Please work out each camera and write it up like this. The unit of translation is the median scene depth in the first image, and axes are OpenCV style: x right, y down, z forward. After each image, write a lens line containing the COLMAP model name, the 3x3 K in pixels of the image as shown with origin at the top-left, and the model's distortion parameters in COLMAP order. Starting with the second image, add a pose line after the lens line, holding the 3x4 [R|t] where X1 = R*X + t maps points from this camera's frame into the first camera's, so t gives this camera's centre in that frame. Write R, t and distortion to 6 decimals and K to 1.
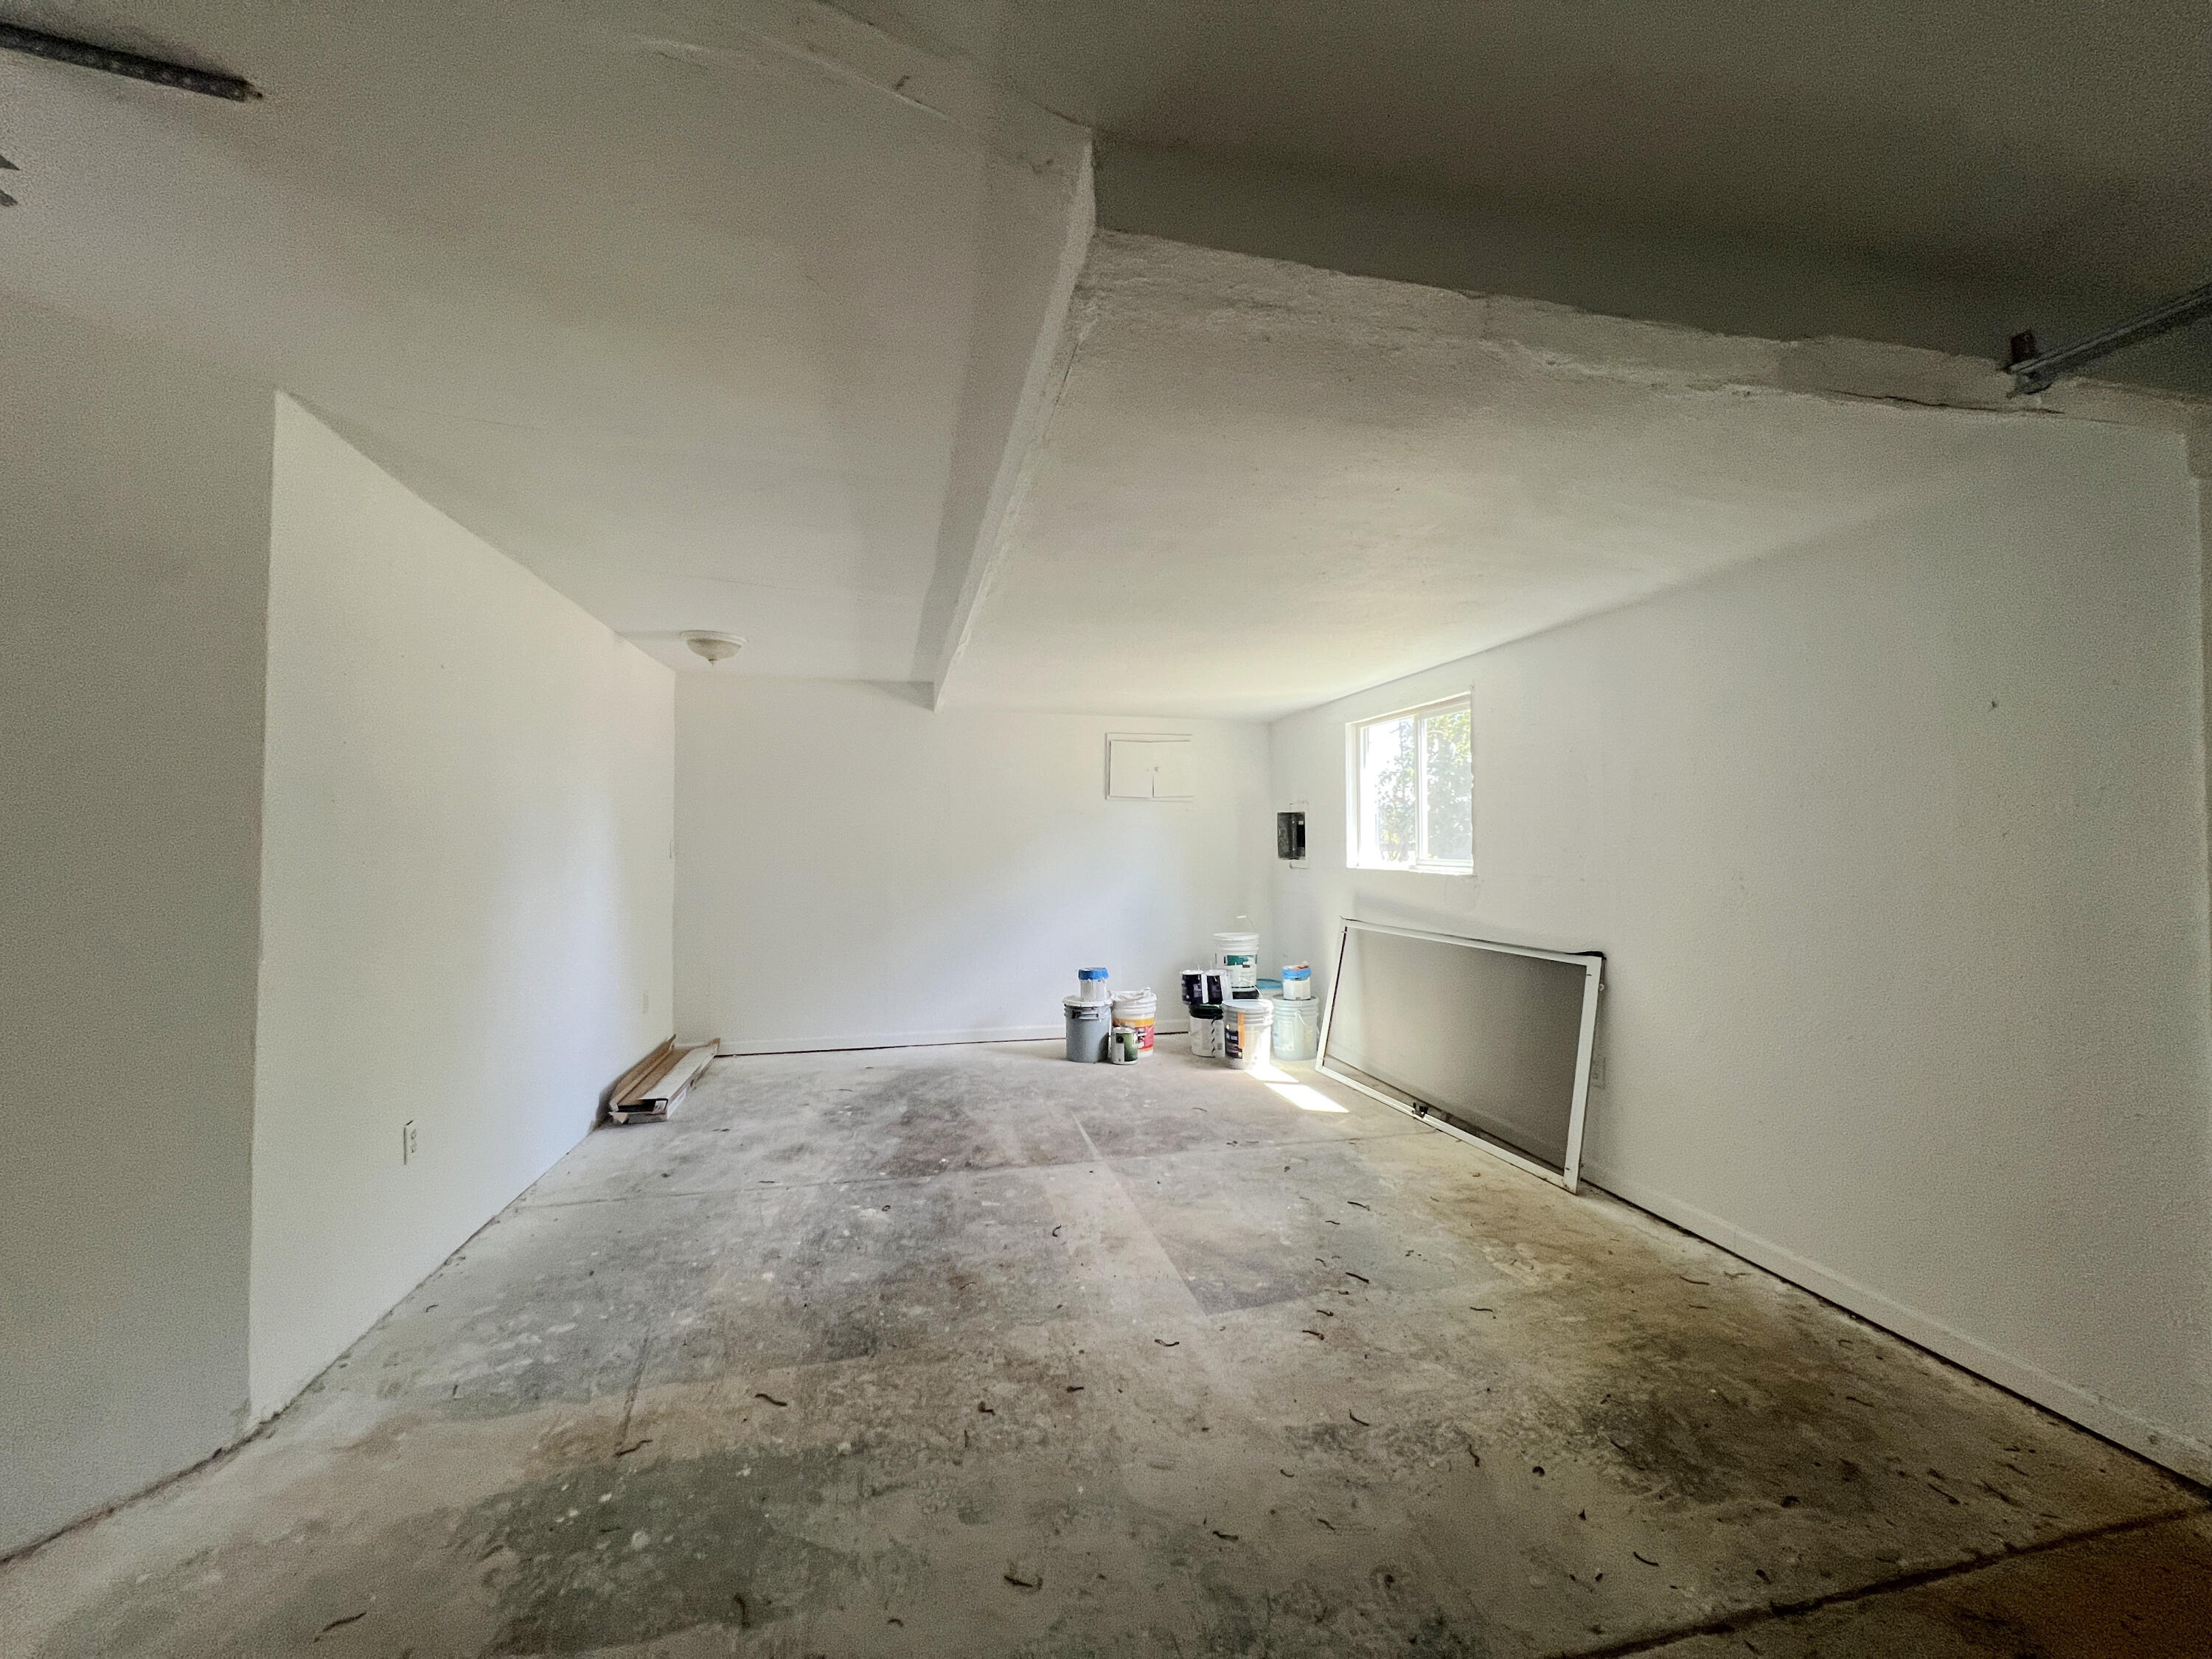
lens RADIAL K [[885.8, 0, 1097.3], [0, 885.8, 831.0], [0, 0, 1]] dist [0.003382, 0.000851]
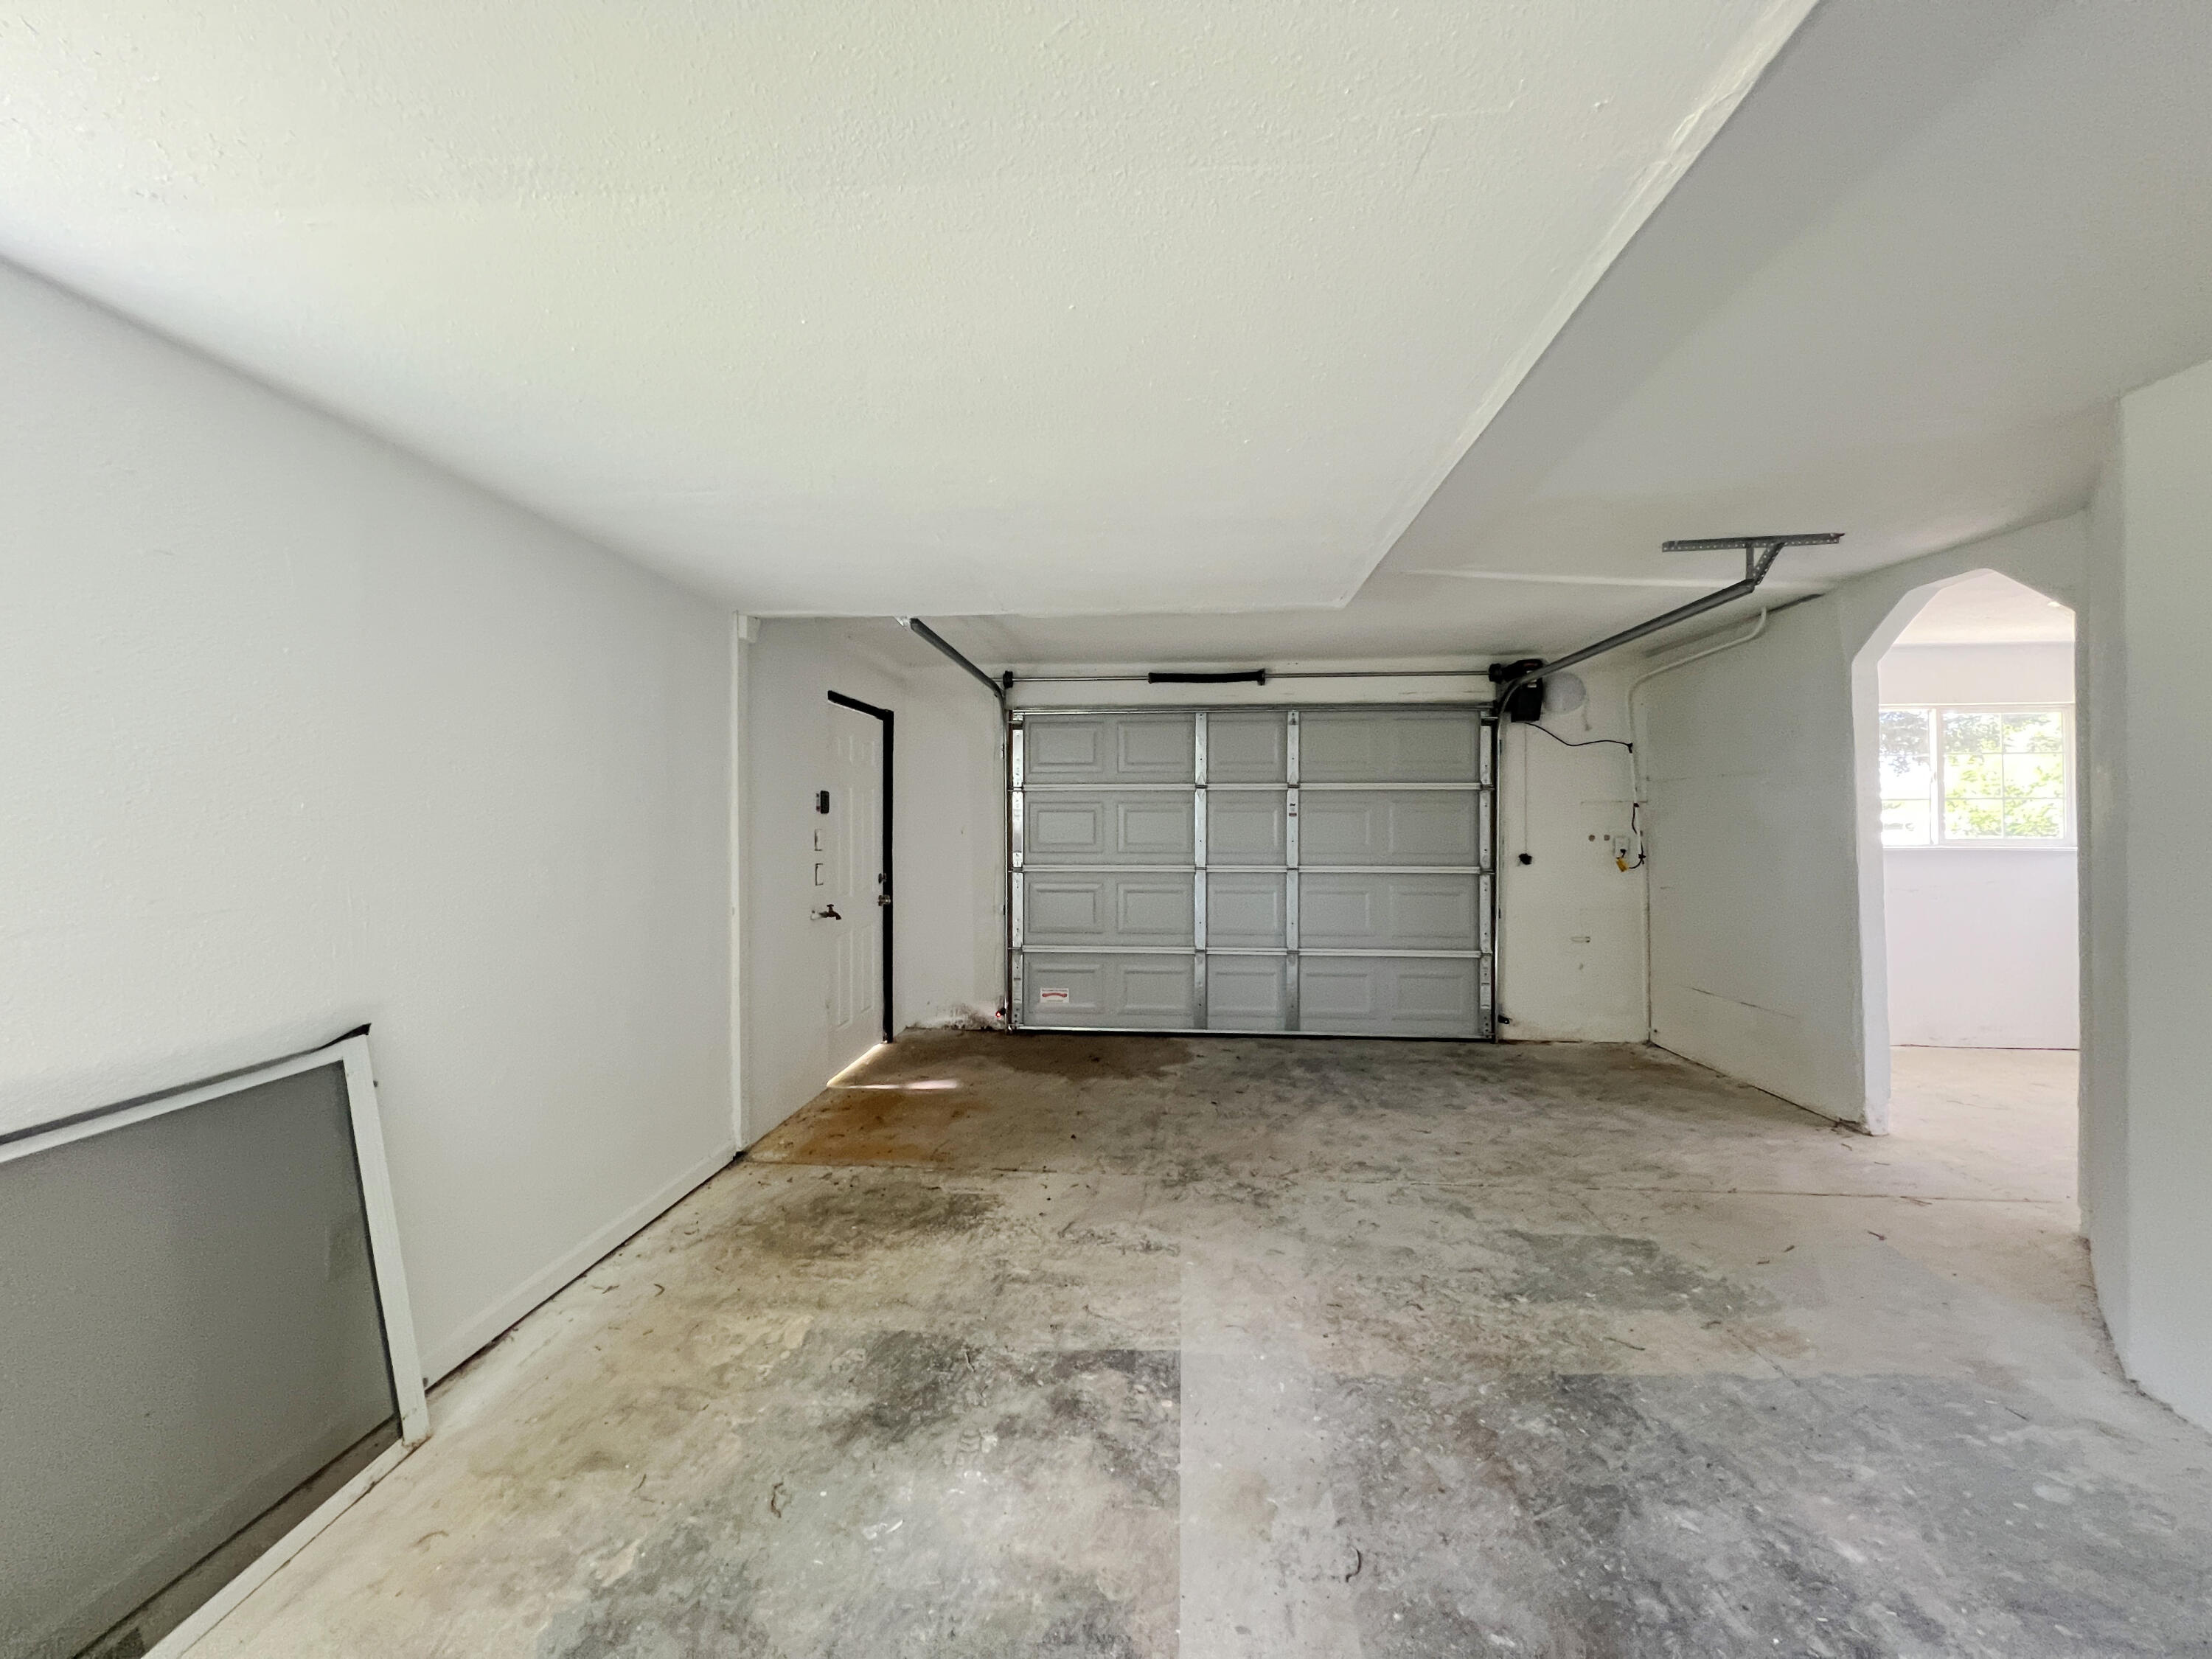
lens RADIAL K [[885.8, 0, 1096.8], [0, 885.8, 823.8], [0, 0, 1]] dist [0.003382, 0.000851]
pose [[-0.949079, -0.001371, 0.315035, -0.088764], [-0.003995, 0.999963, -0.007683, 0.014257], [-0.315013, -0.008550, -0.949049, 2.066785]]
